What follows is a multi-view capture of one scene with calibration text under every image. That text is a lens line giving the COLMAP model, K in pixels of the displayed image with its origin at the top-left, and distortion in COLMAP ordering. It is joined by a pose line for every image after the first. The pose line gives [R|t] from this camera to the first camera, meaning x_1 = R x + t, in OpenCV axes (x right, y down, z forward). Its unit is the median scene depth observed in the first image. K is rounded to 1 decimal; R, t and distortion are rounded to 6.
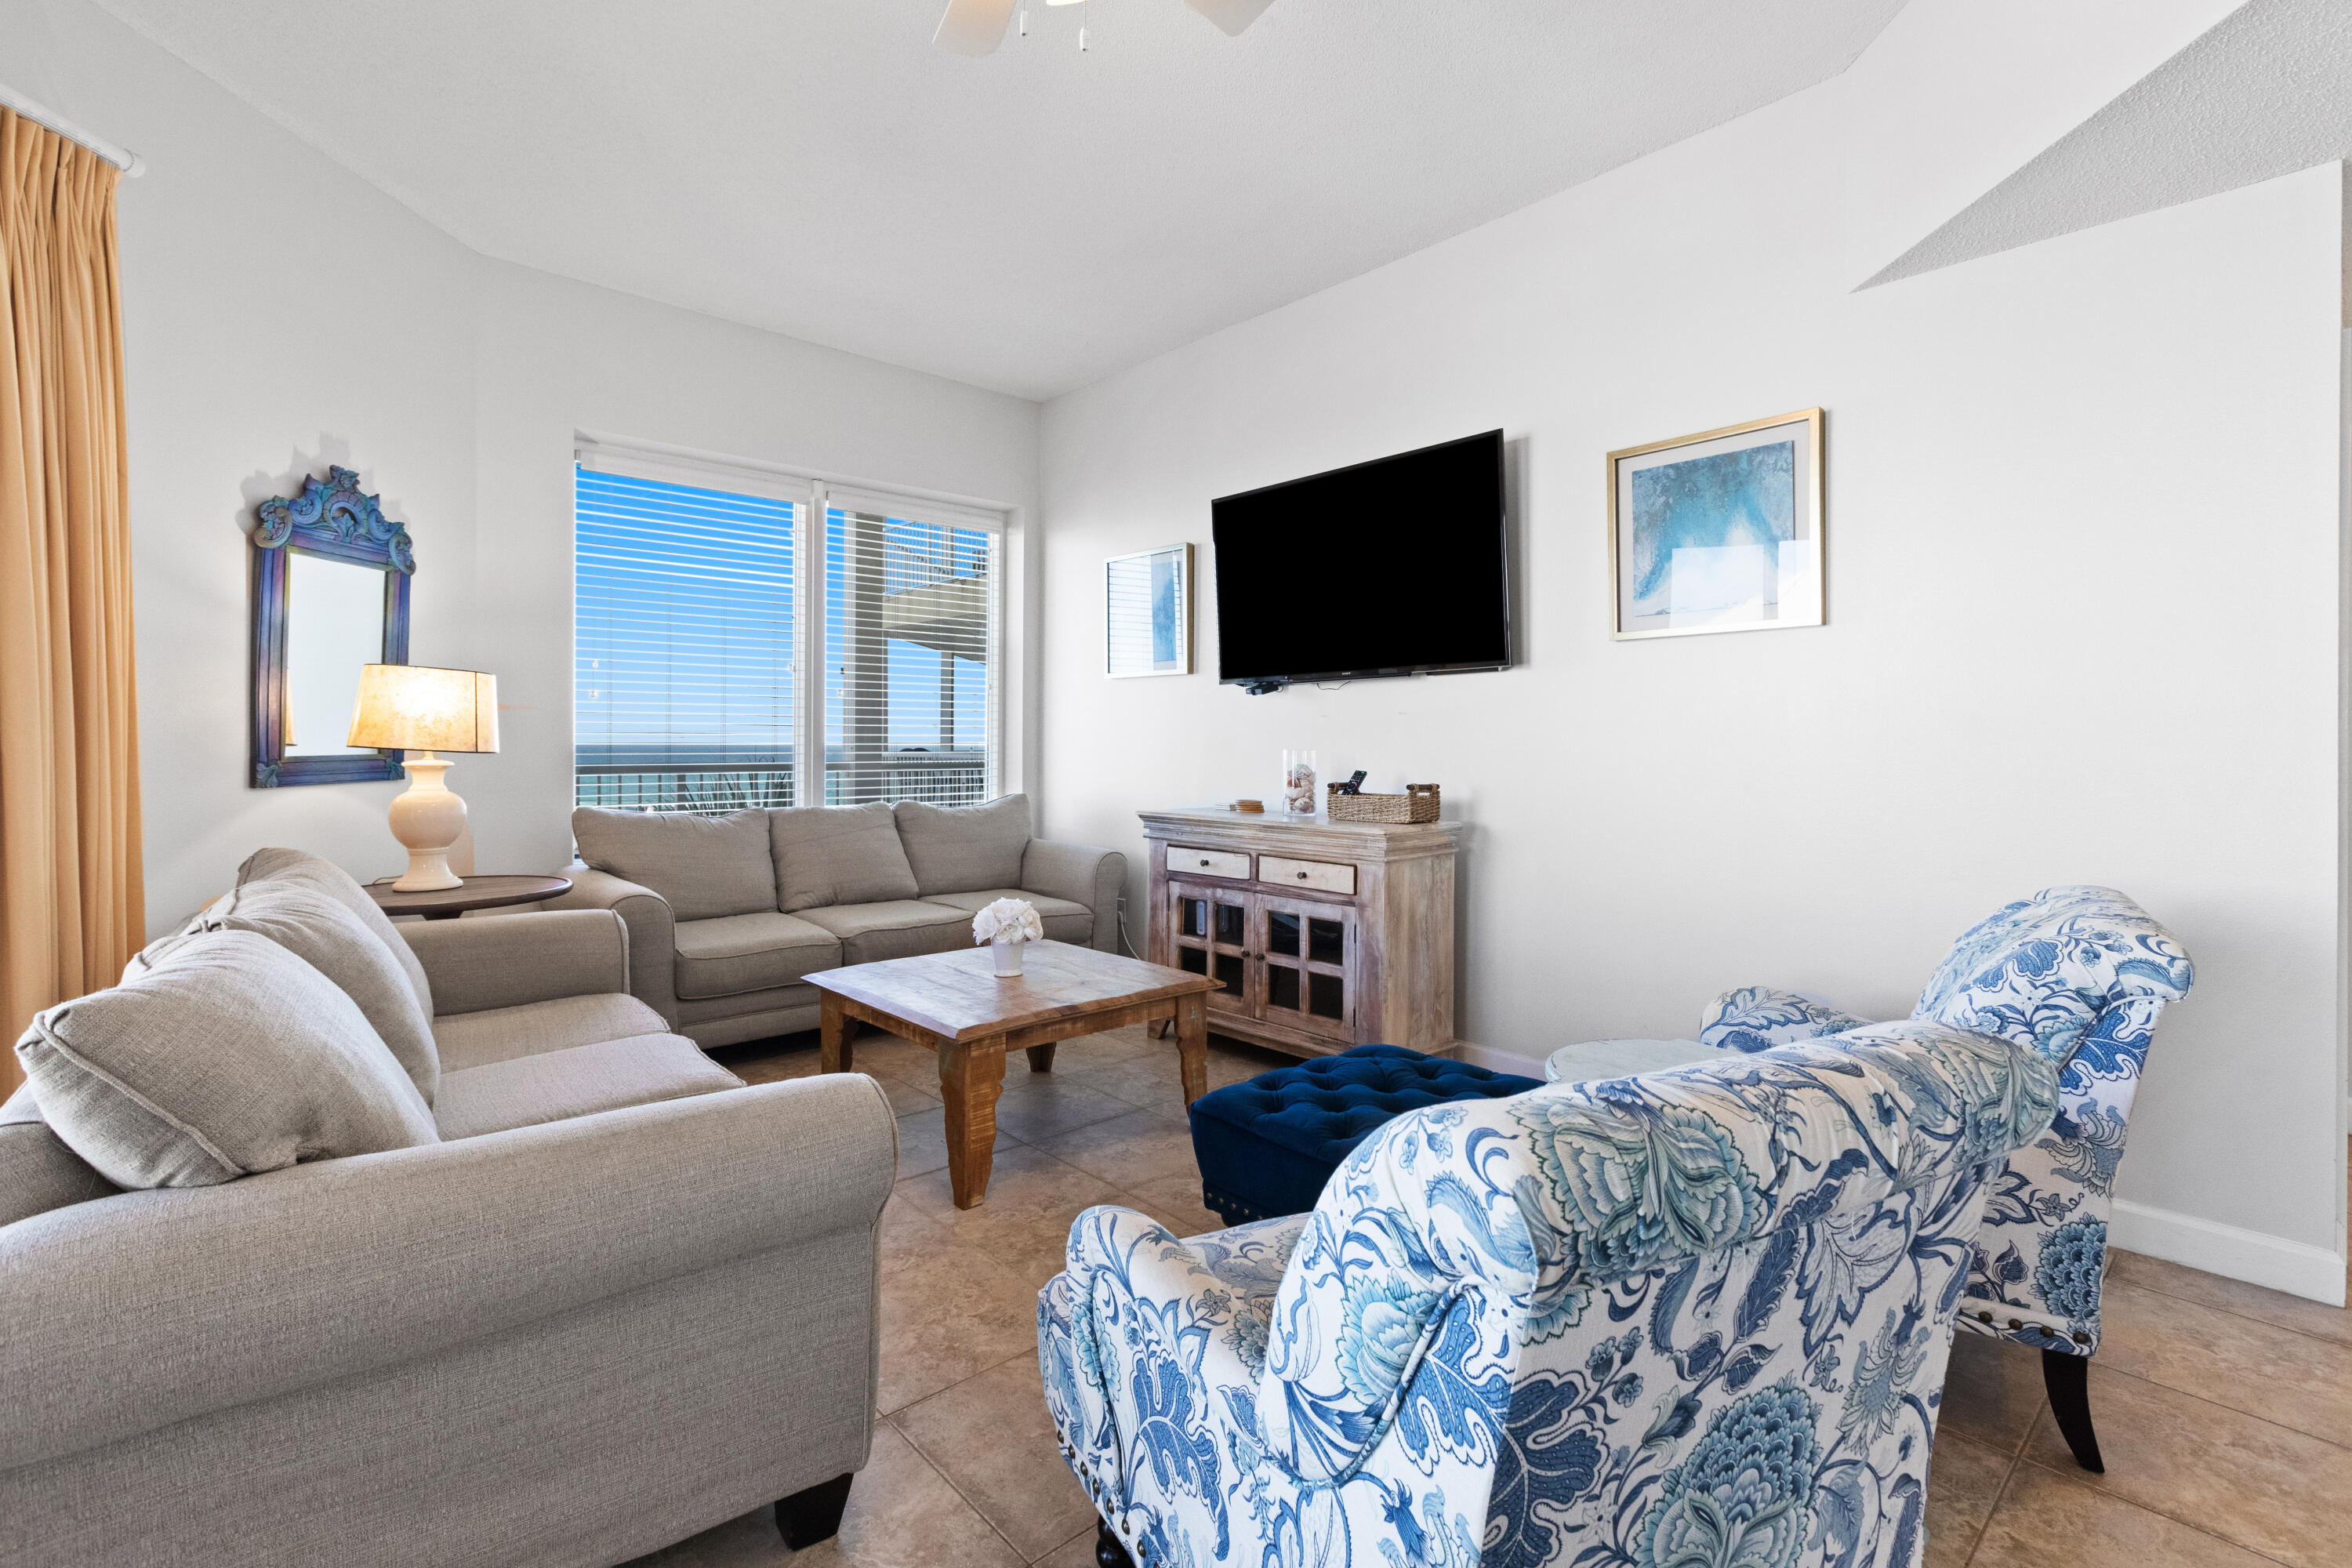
lens RADIAL K [[1028.4, 0, 1188.8], [0, 1028.4, 746.7], [0, 0, 1]] dist [0.010978, 0.000231]
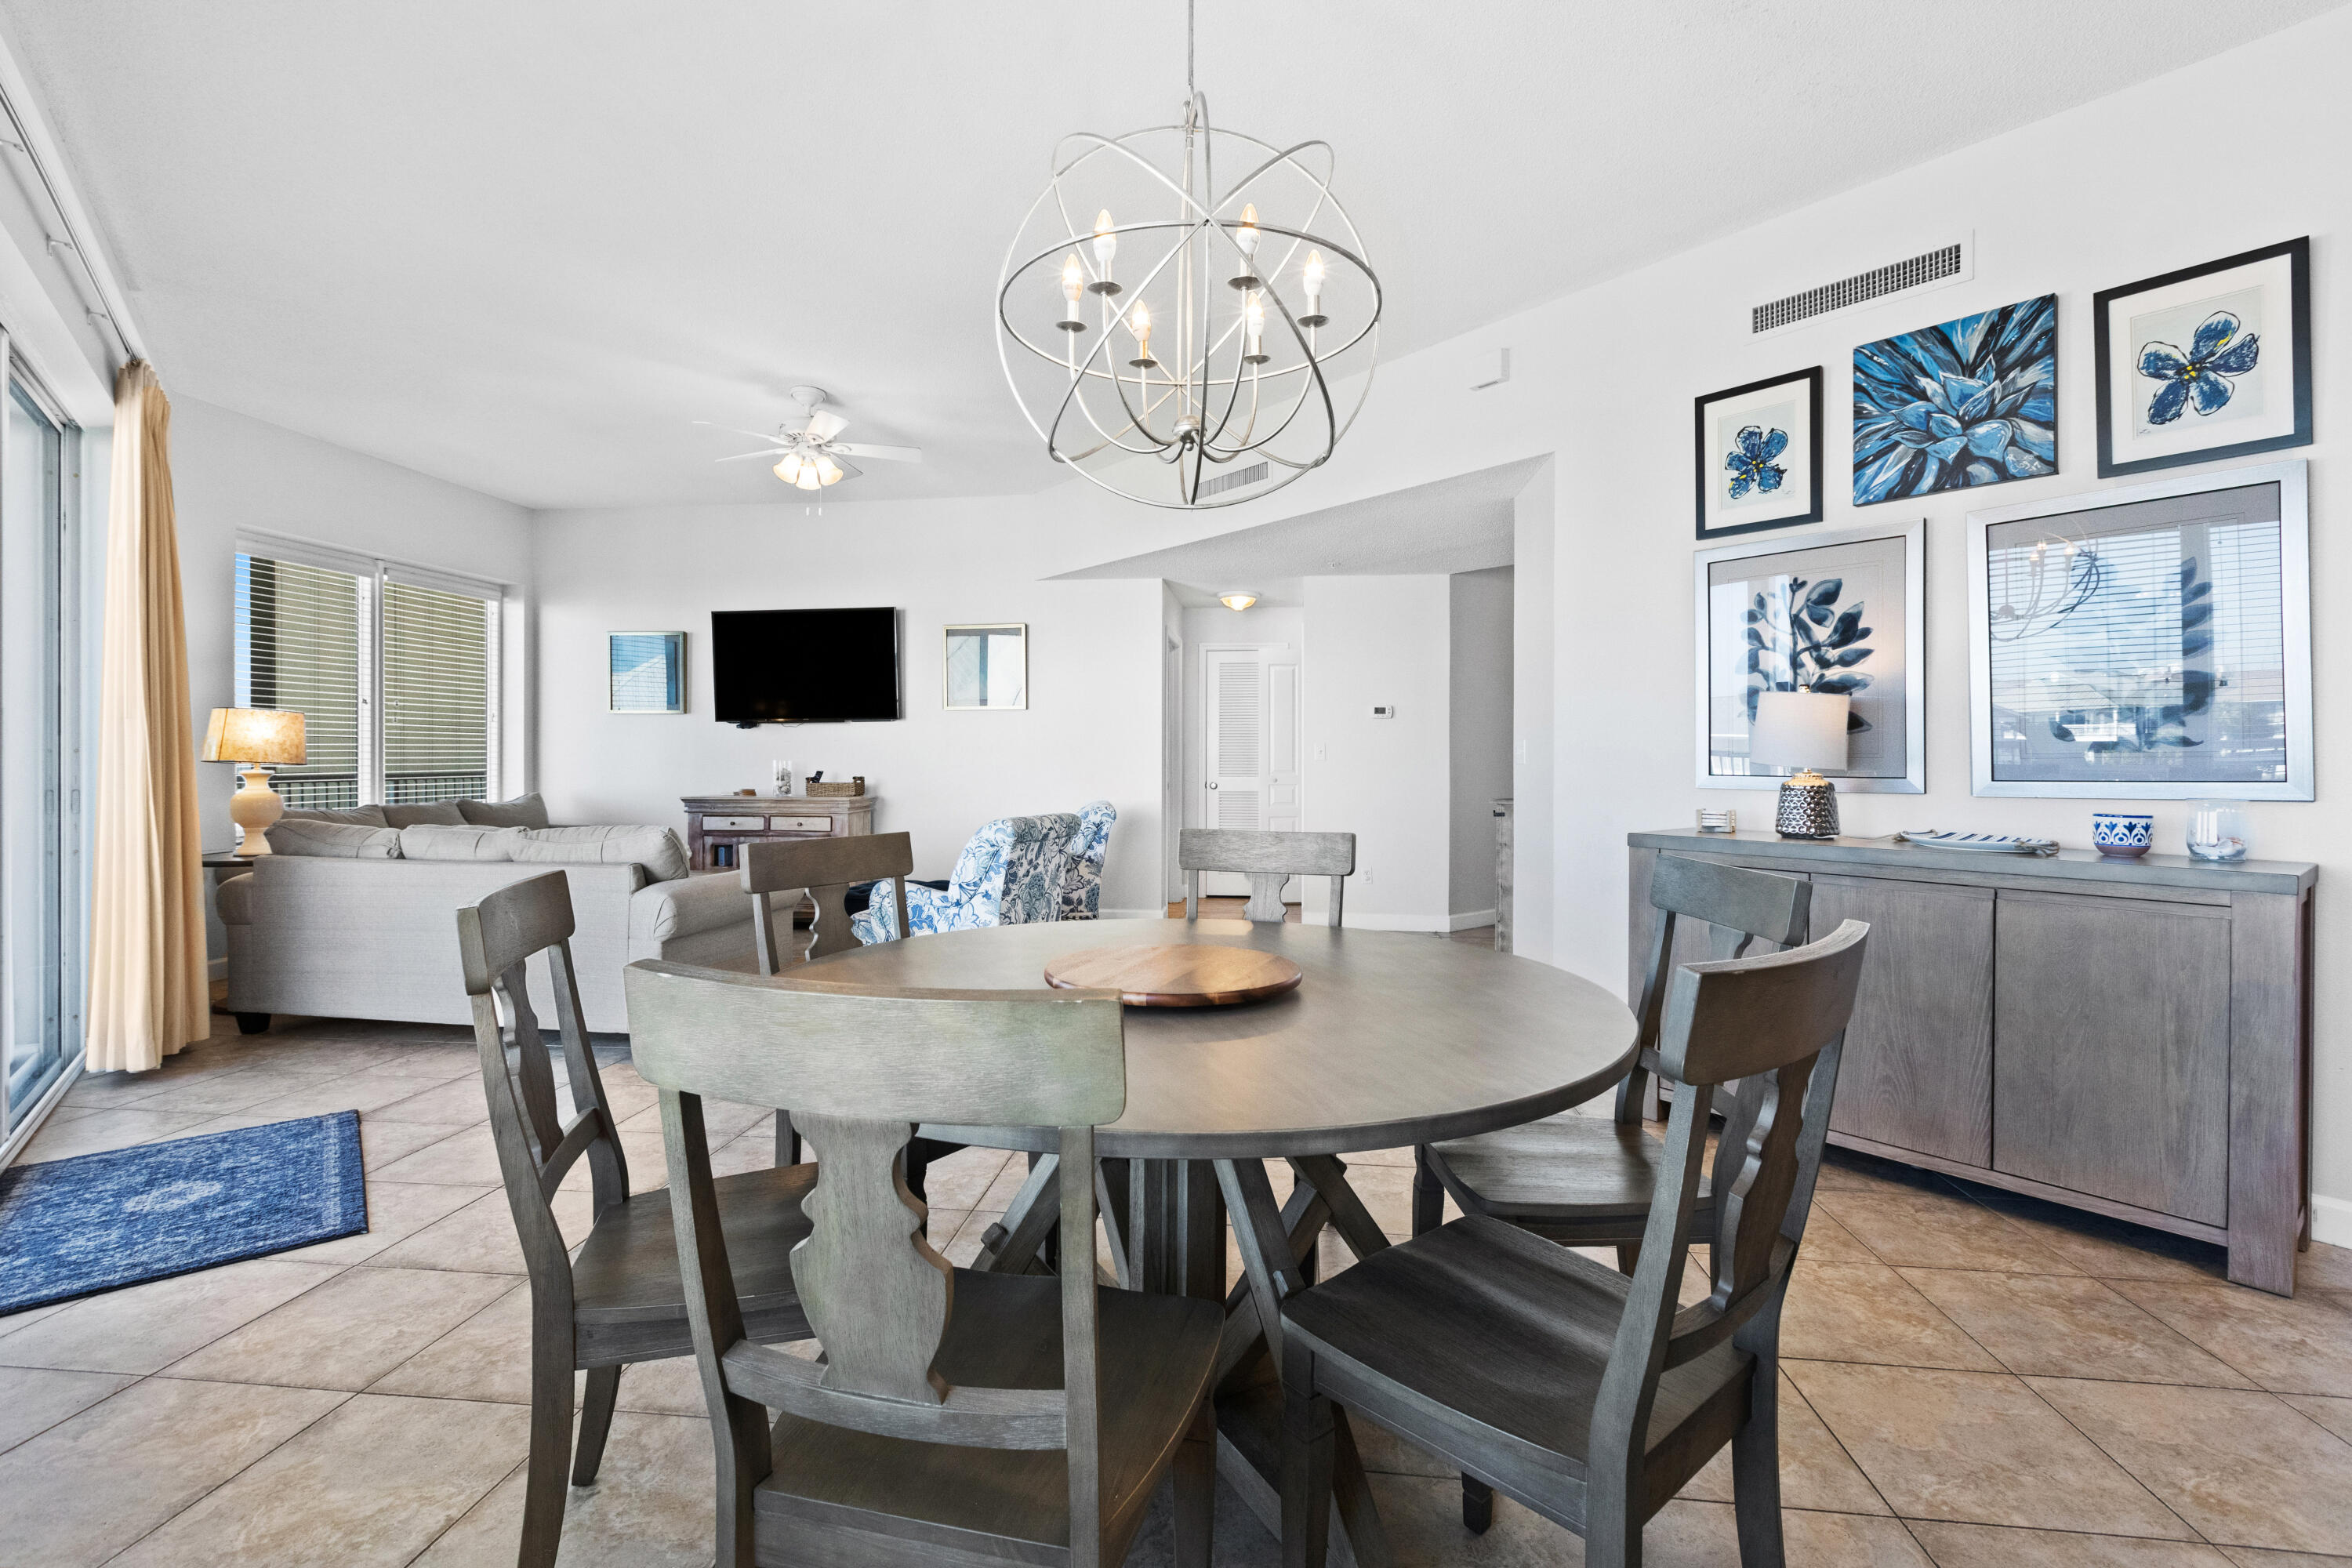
lens RADIAL K [[1055.1, 0, 1161.4], [0, 1055.1, 747.2], [0, 0, 1]] dist [0.004767, 0.000241]
pose [[0.752142, 0.002294, 0.658998, -0.736370], [0.003718, 0.999963, -0.007724, -0.003348], [-0.658991, 0.008260, 0.752105, -1.017290]]
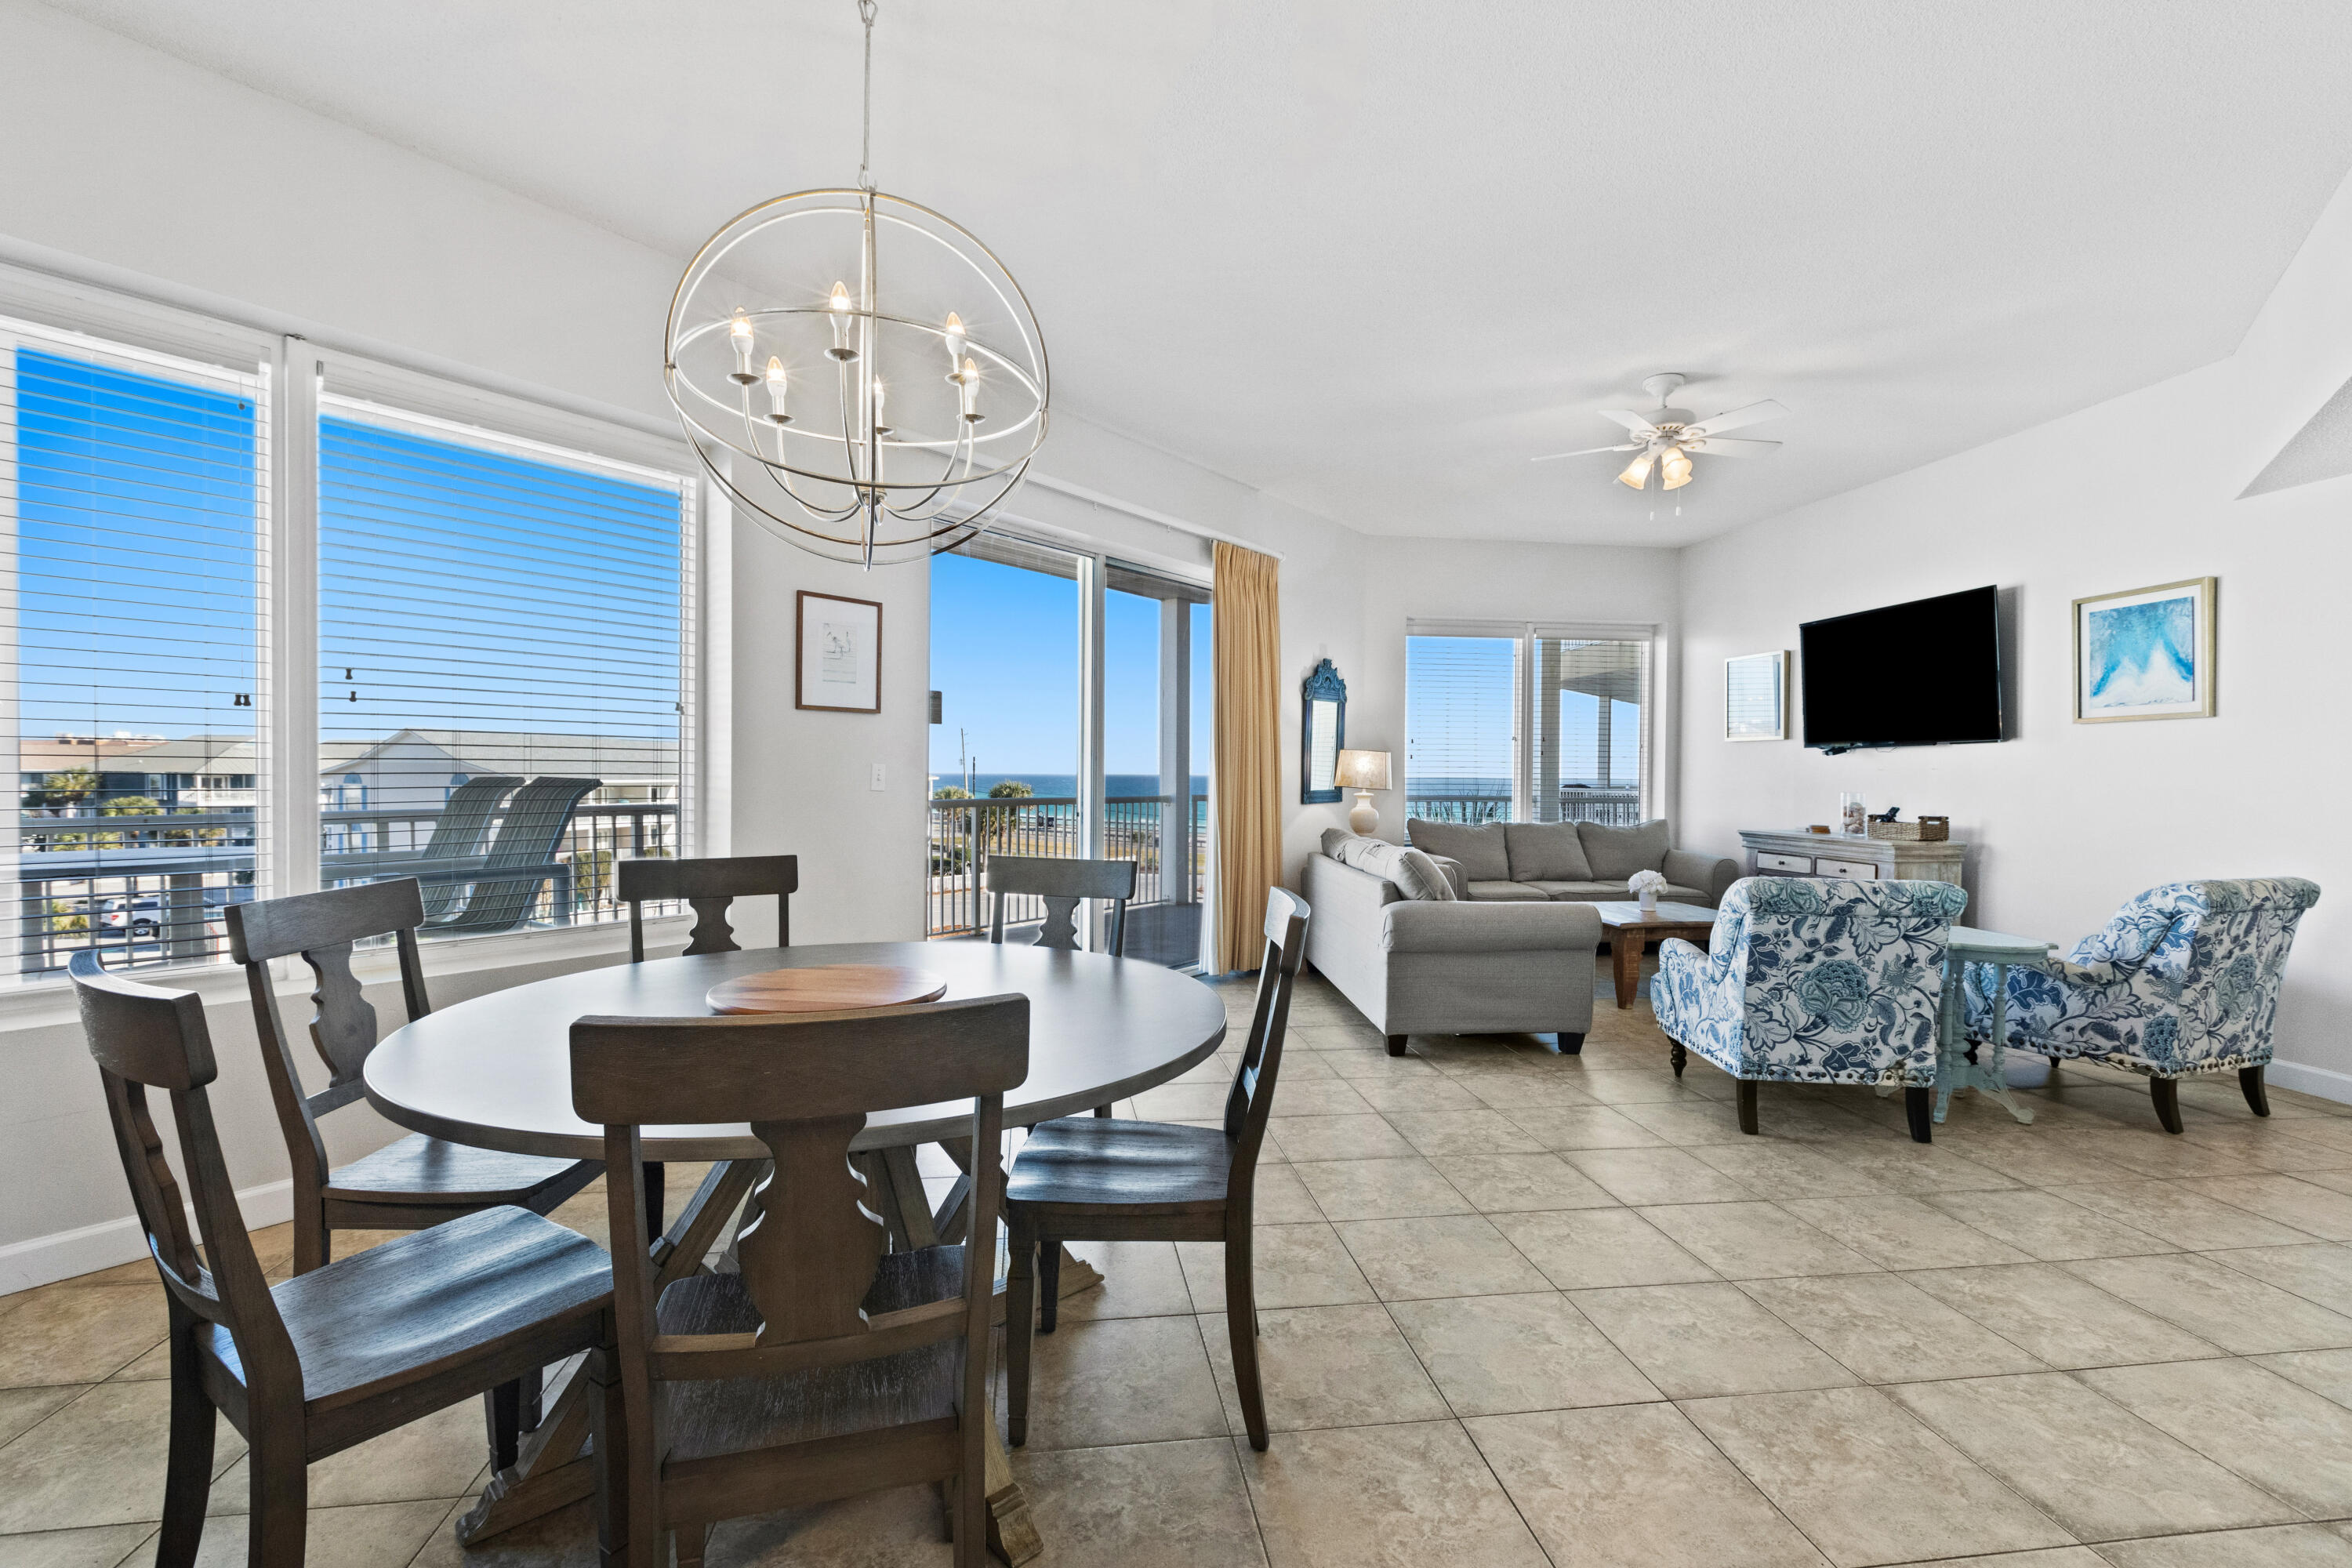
lens RADIAL K [[1046.1, 0, 1185.4], [0, 1046.1, 782.6], [0, 0, 1]] dist [-0.018188, 0.000109]
pose [[0.820415, 0.007871, -0.571714, 0.205671], [-0.006073, 0.999969, 0.005052, -0.016120], [0.571736, -0.000673, 0.820437, -0.986107]]
